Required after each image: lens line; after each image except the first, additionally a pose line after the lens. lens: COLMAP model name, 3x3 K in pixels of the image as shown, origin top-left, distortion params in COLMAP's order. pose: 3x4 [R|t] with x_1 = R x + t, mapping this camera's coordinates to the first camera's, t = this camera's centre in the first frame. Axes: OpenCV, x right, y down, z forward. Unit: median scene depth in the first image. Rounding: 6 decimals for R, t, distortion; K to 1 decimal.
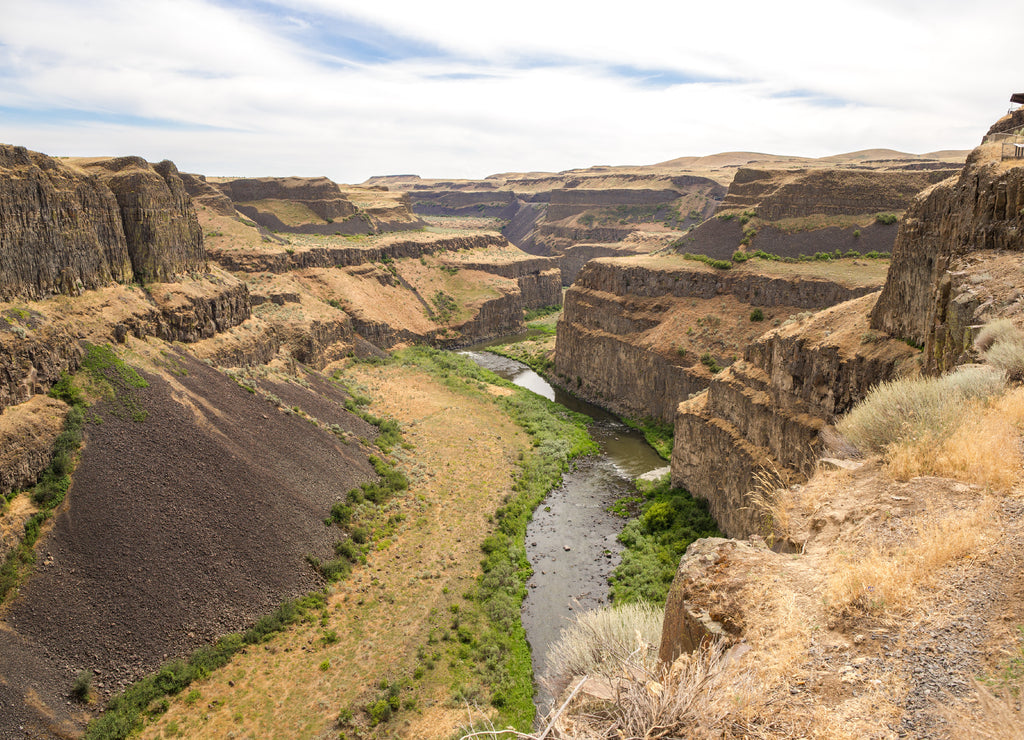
lens RADIAL K [[759.8, 0, 512.0], [0, 759.8, 370.0], [0, 0, 1]] dist [-0.093329, 0.003857]
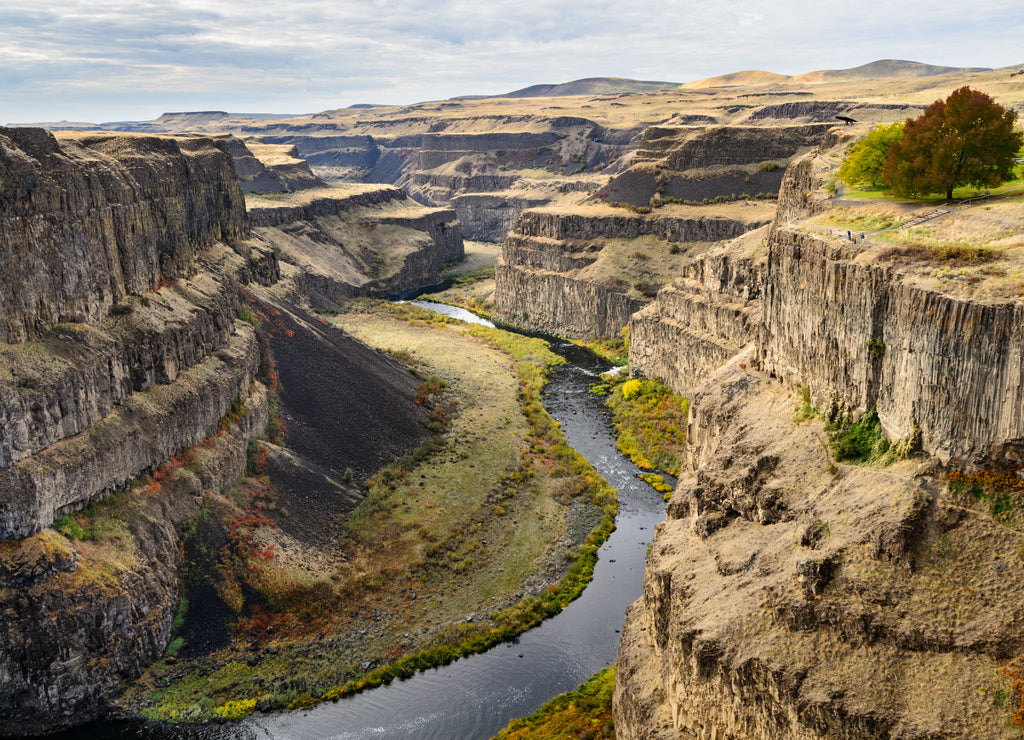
lens RADIAL K [[939.1, 0, 511.6], [0, 939.1, 375.3], [0, 0, 1]] dist [0.013977, -0.002674]
pose [[0.978176, -0.071132, 0.195223, -0.233363], [0.064935, 0.997167, 0.037966, 0.053412], [-0.197371, -0.024461, 0.980024, -0.437348]]
